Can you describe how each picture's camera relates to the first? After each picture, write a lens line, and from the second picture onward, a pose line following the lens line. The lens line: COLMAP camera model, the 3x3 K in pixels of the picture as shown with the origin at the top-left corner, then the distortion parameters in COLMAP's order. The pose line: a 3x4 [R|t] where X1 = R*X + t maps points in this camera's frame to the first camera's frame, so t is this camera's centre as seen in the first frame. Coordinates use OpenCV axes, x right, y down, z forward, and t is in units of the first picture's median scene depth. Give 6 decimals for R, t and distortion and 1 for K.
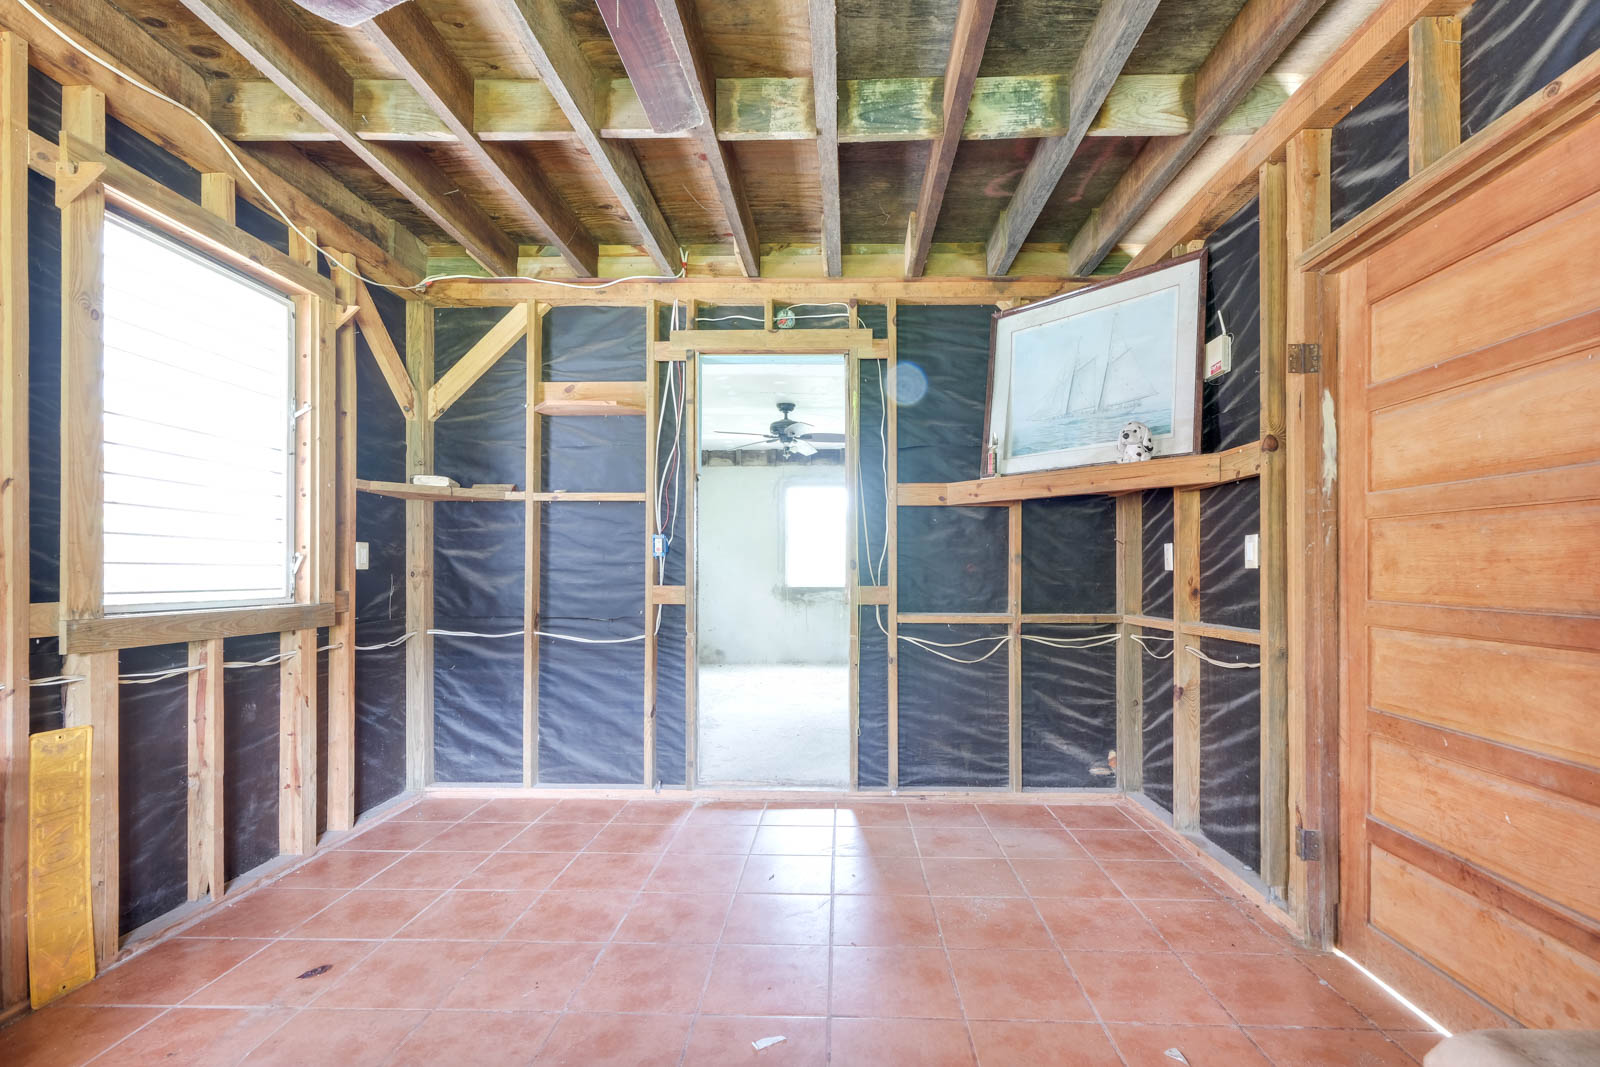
lens RADIAL K [[705.1, 0, 797.3], [0, 705.1, 563.5], [0, 0, 1]] dist [-0.000072, 0.000242]
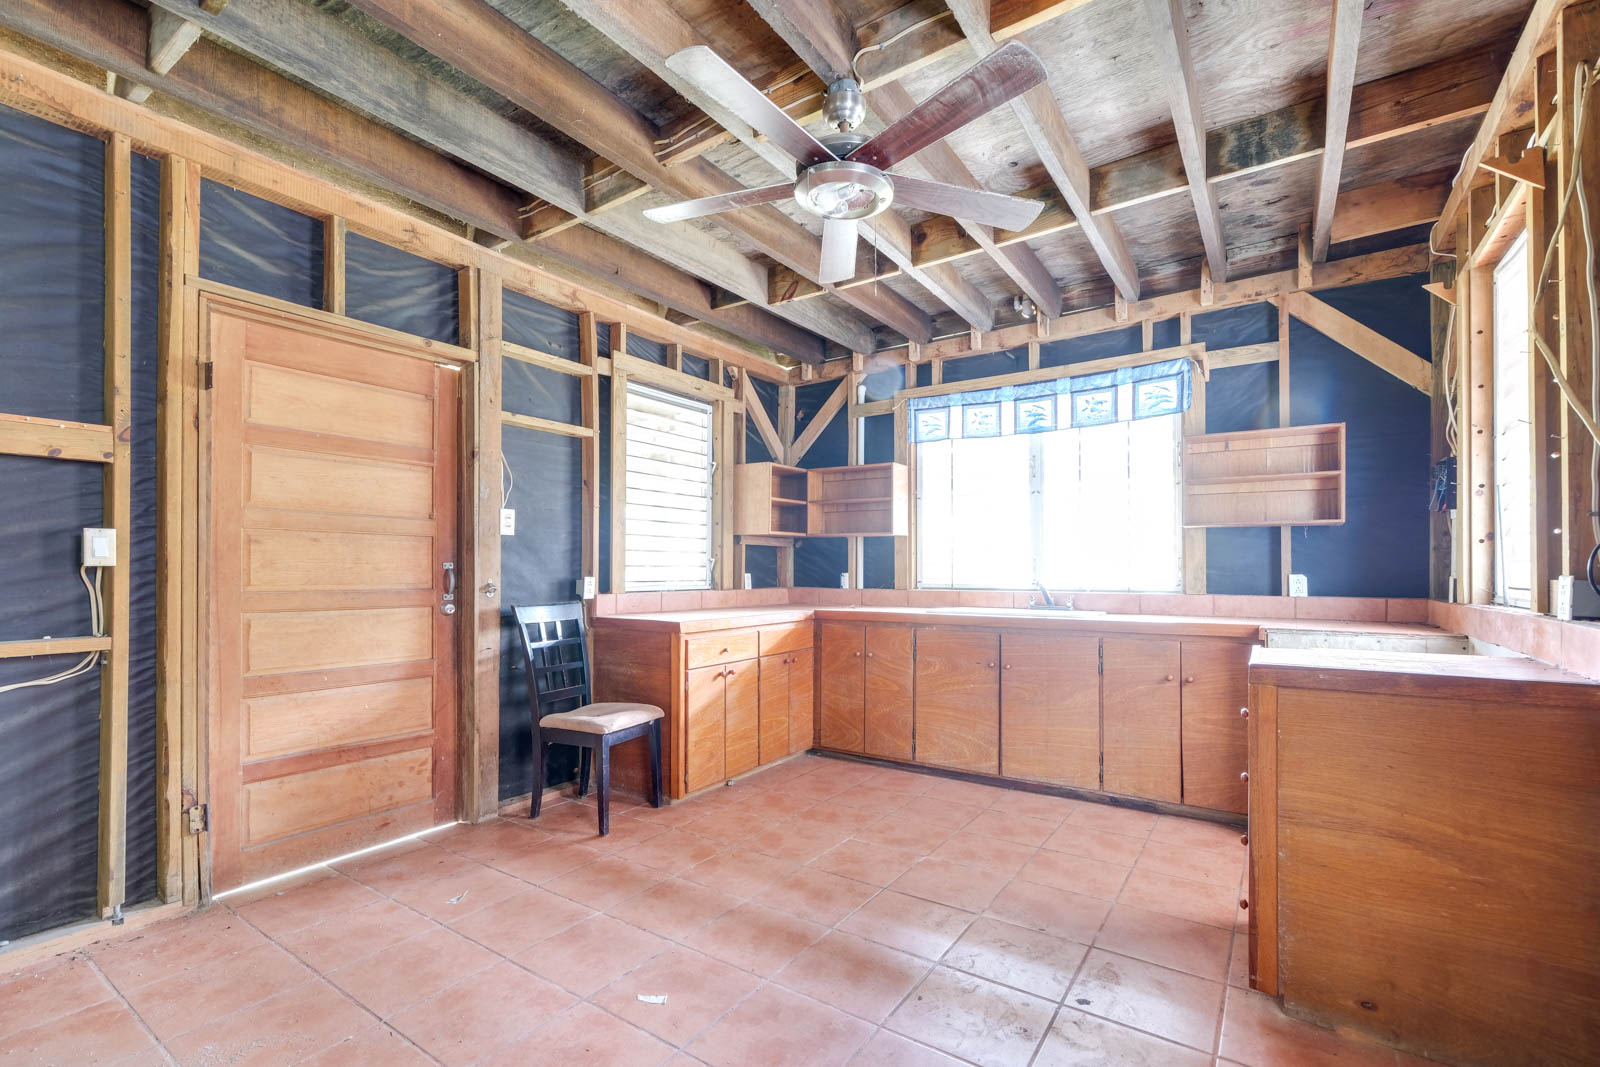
lens RADIAL K [[705.1, 0, 797.3], [0, 705.1, 563.5], [0, 0, 1]] dist [-0.000072, 0.000242]
pose [[-0.855535, 0.003217, 0.517735, -0.583362], [-0.005633, 0.999864, -0.015522, 0.012669], [-0.517715, -0.016197, -0.855400, 1.330762]]
